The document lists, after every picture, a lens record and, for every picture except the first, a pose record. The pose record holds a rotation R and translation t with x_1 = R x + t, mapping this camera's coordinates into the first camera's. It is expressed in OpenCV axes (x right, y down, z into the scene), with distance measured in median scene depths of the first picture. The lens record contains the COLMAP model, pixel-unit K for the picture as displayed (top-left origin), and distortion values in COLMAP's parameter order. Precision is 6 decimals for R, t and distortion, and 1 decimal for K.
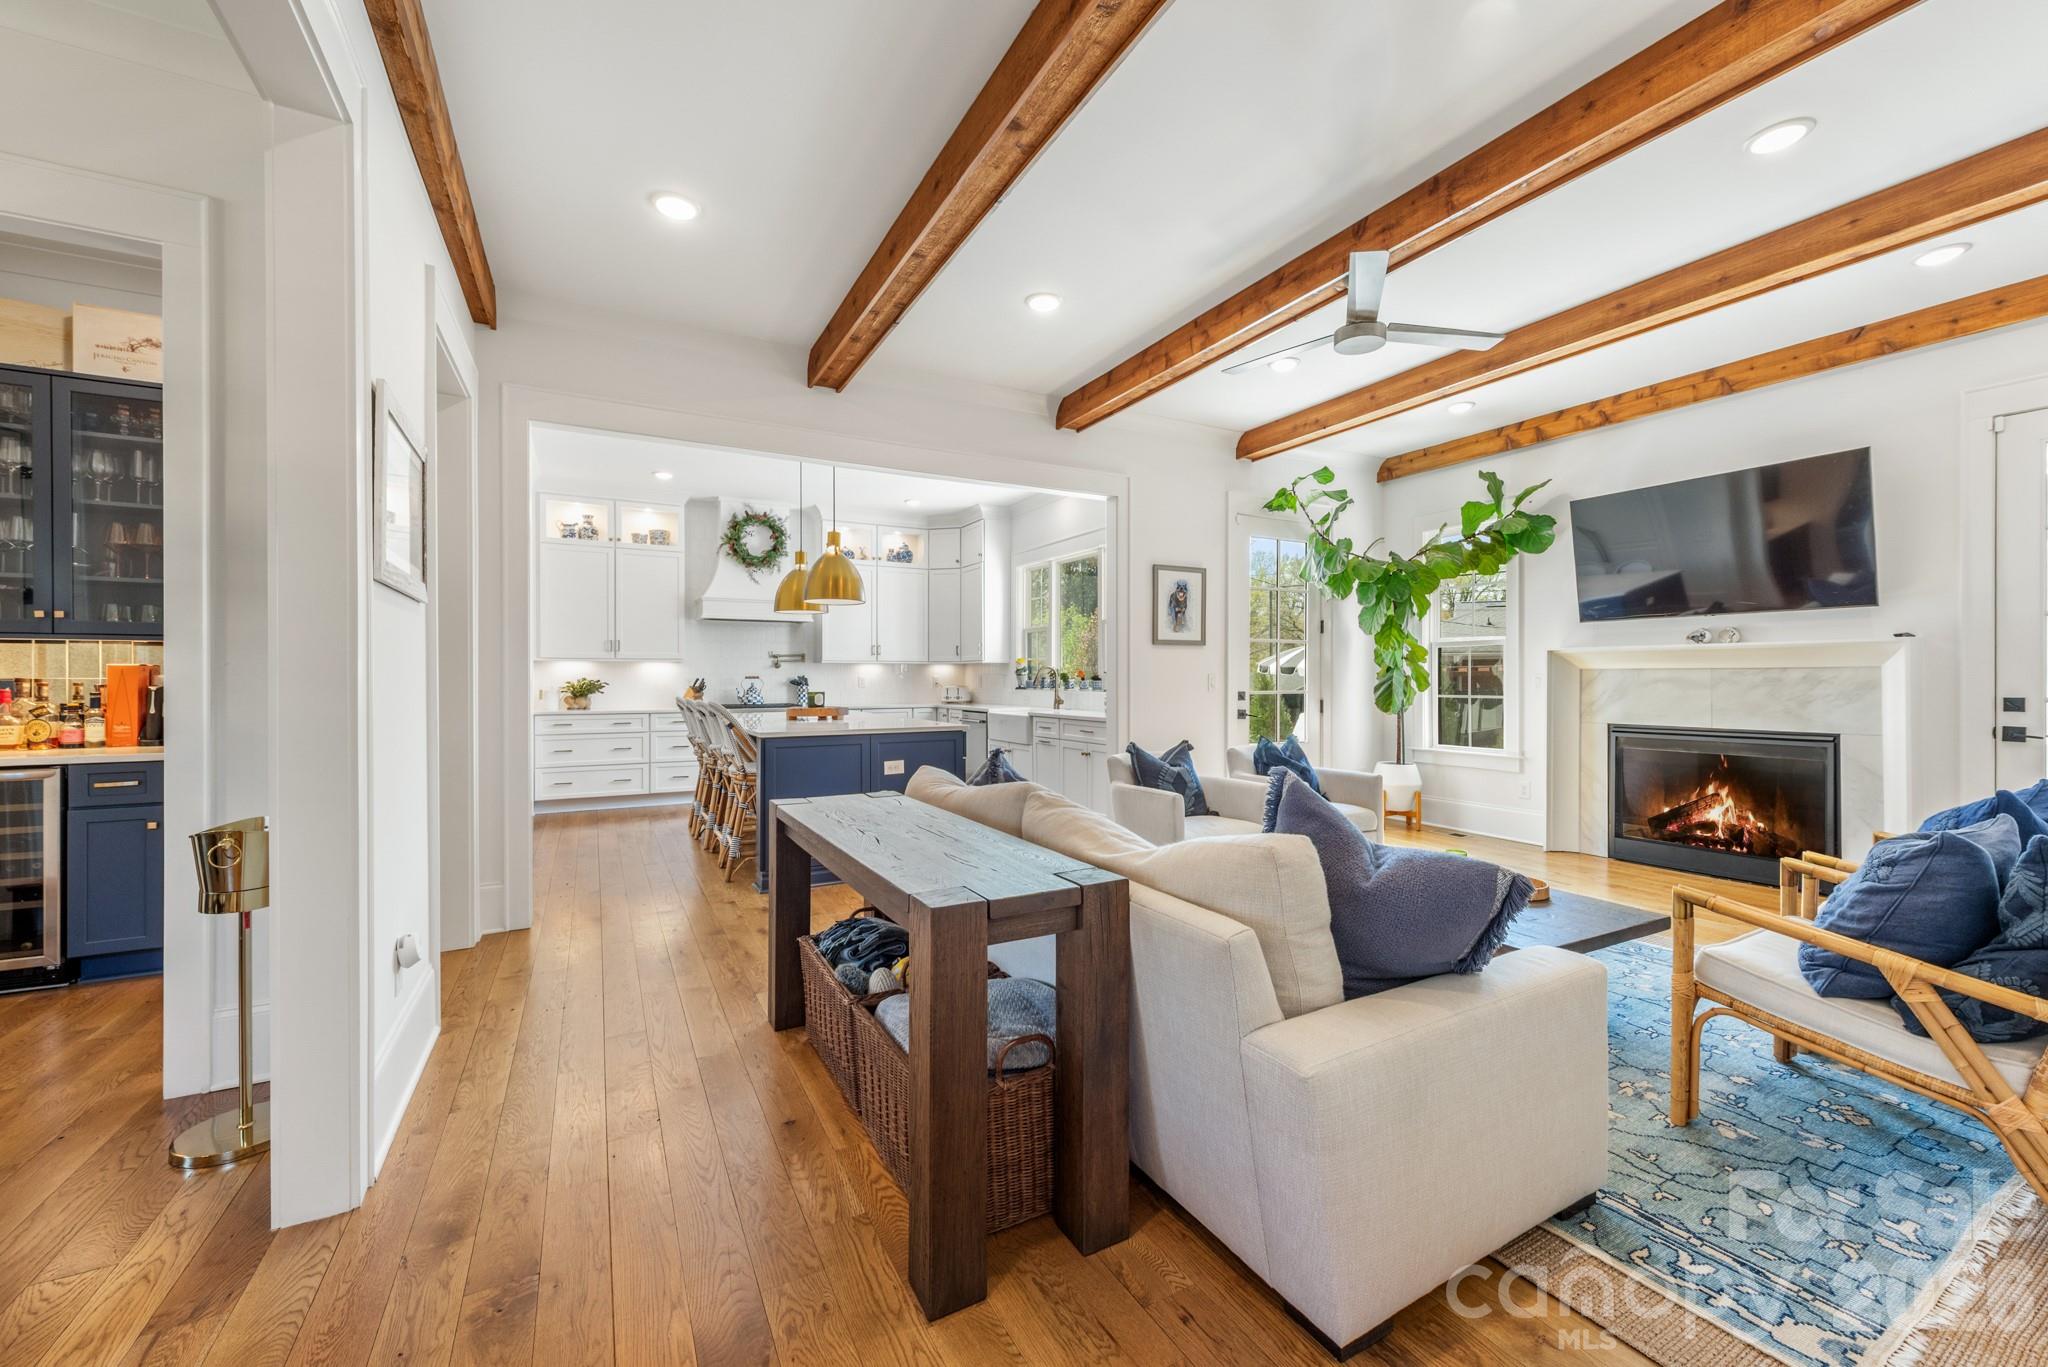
lens RADIAL K [[803.9, 0, 1034.9], [0, 803.9, 682.7], [0, 0, 1]] dist [0.013108, -0.003535]
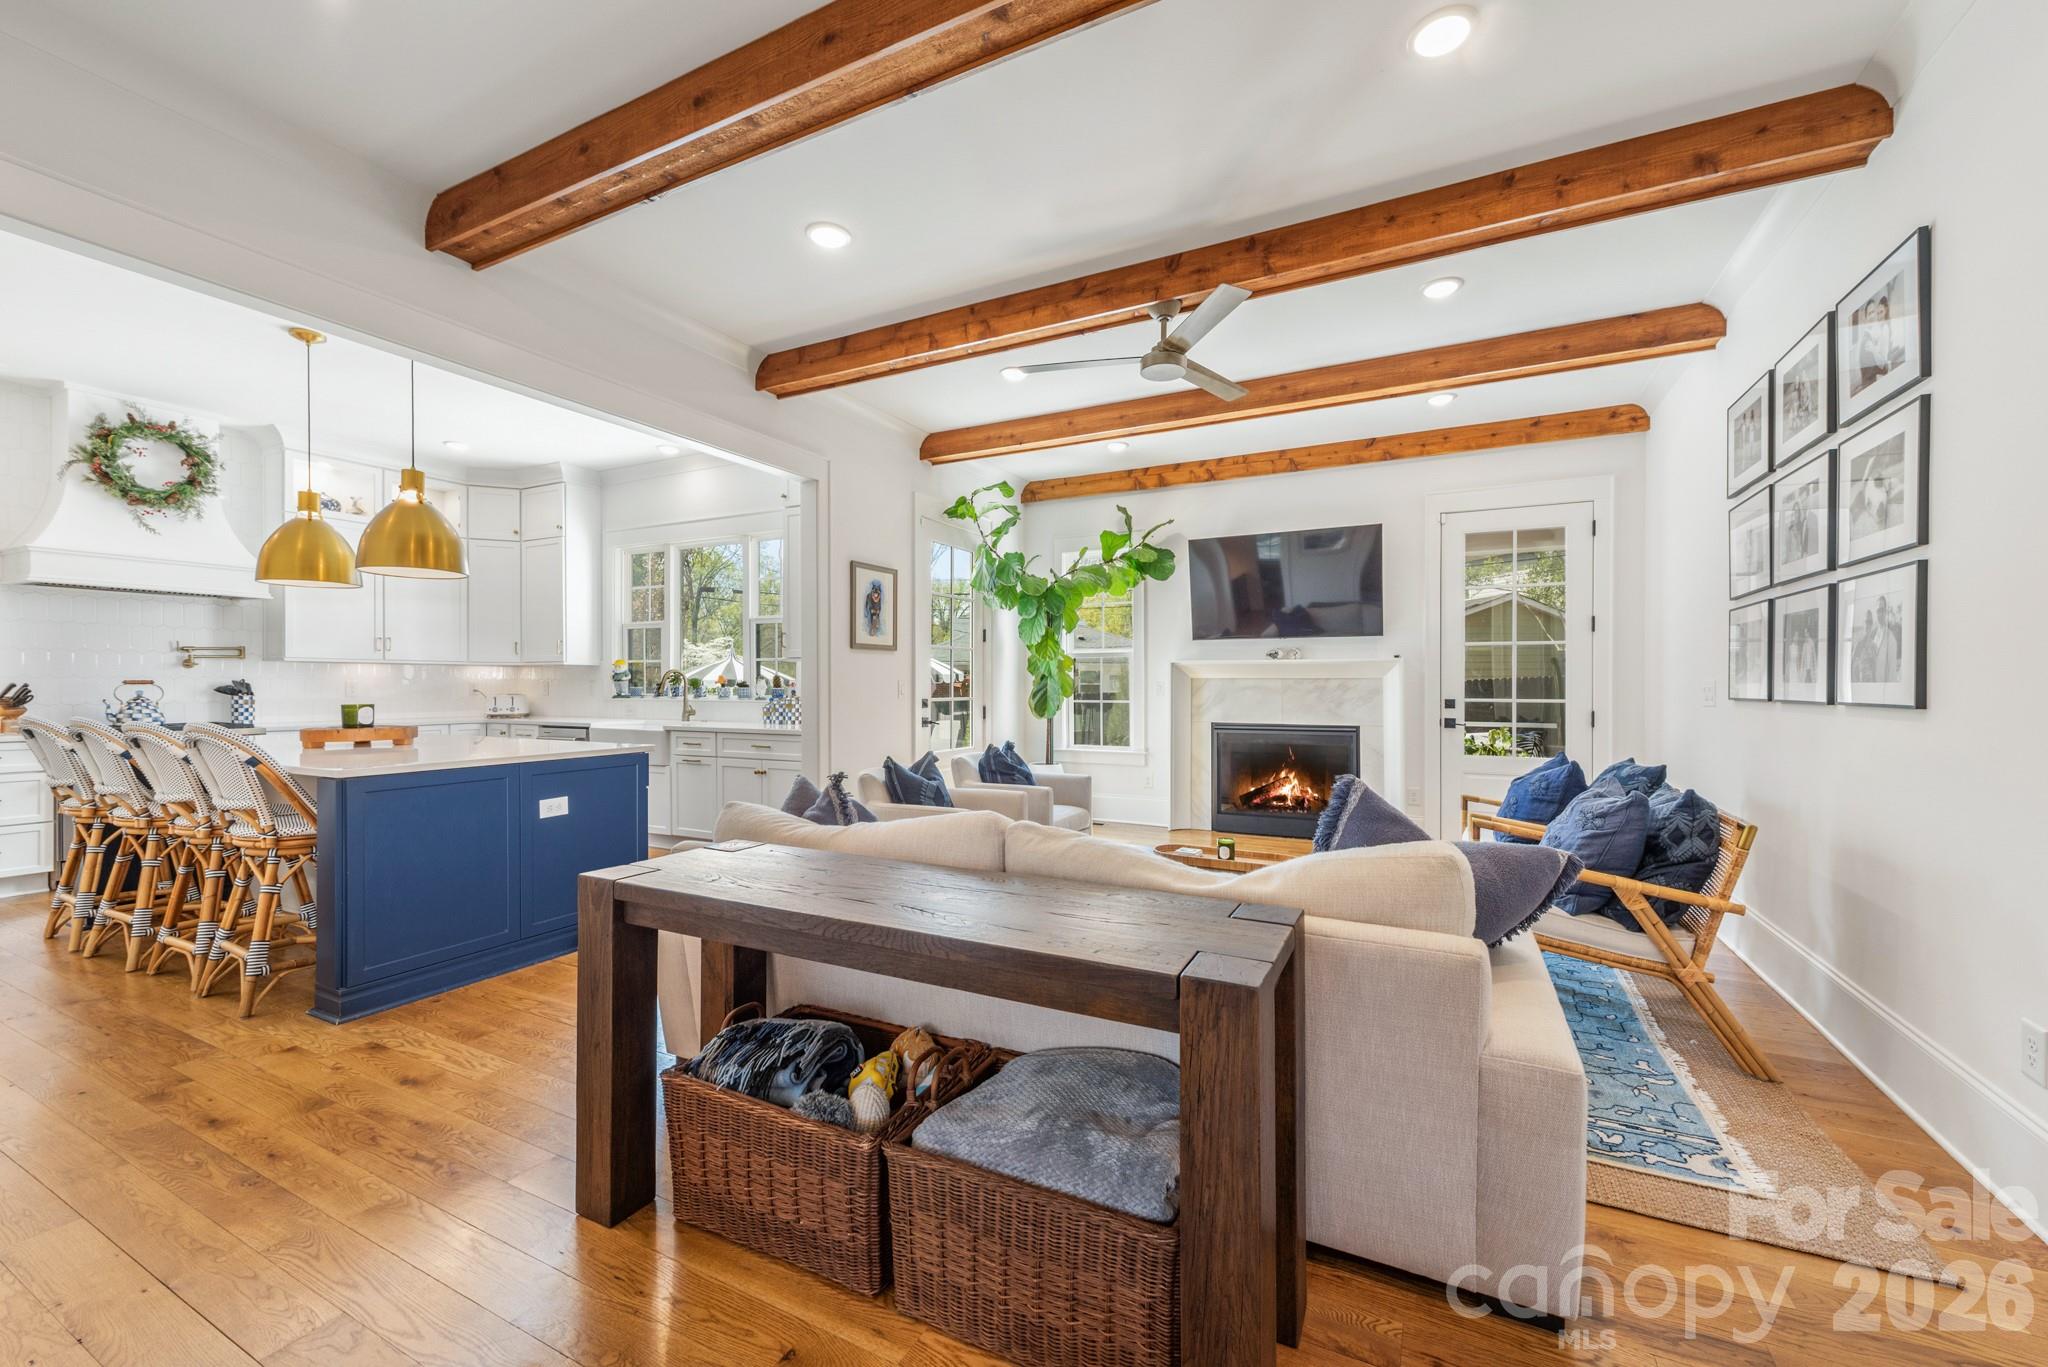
lens RADIAL K [[803.9, 0, 1037.1], [0, 803.9, 690.0], [0, 0, 1]] dist [0.013108, -0.003535]
pose [[0.825333, -0.001585, 0.564644, -0.205549], [0.001007, 0.999999, 0.001335, -0.001182], [-0.564645, -0.000533, 0.825334, 0.134815]]
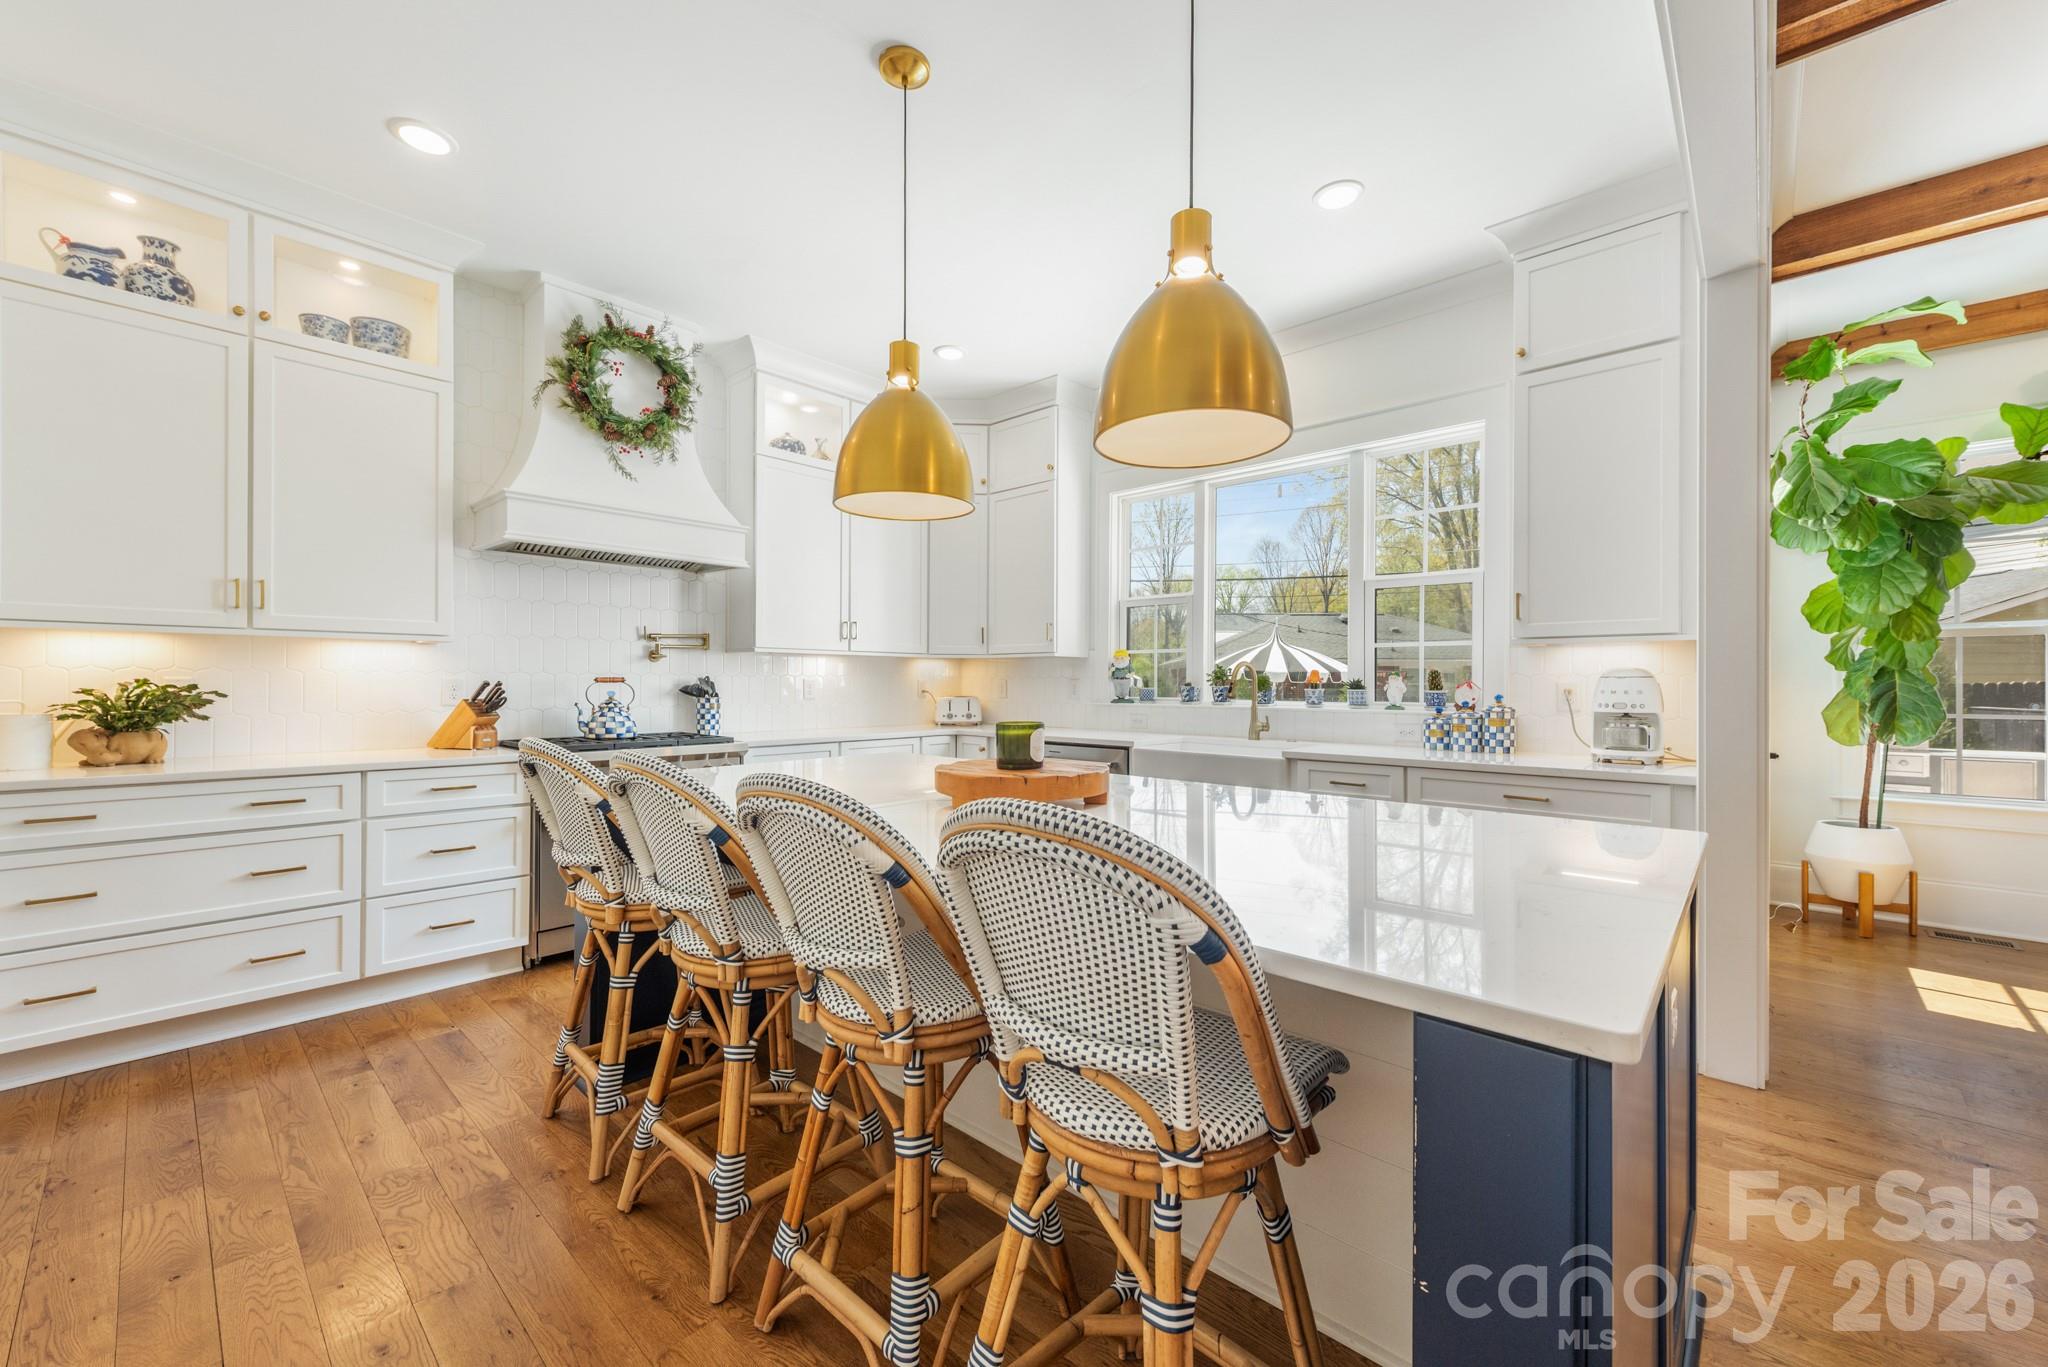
lens RADIAL K [[803.9, 0, 1034.4], [0, 803.9, 686.3], [0, 0, 1]] dist [0.013108, -0.003535]
pose [[0.947406, 0.004309, 0.320005, -0.416181], [-0.003514, 0.999989, -0.003061, -0.003512], [-0.320014, 0.001775, 0.947411, 0.739581]]
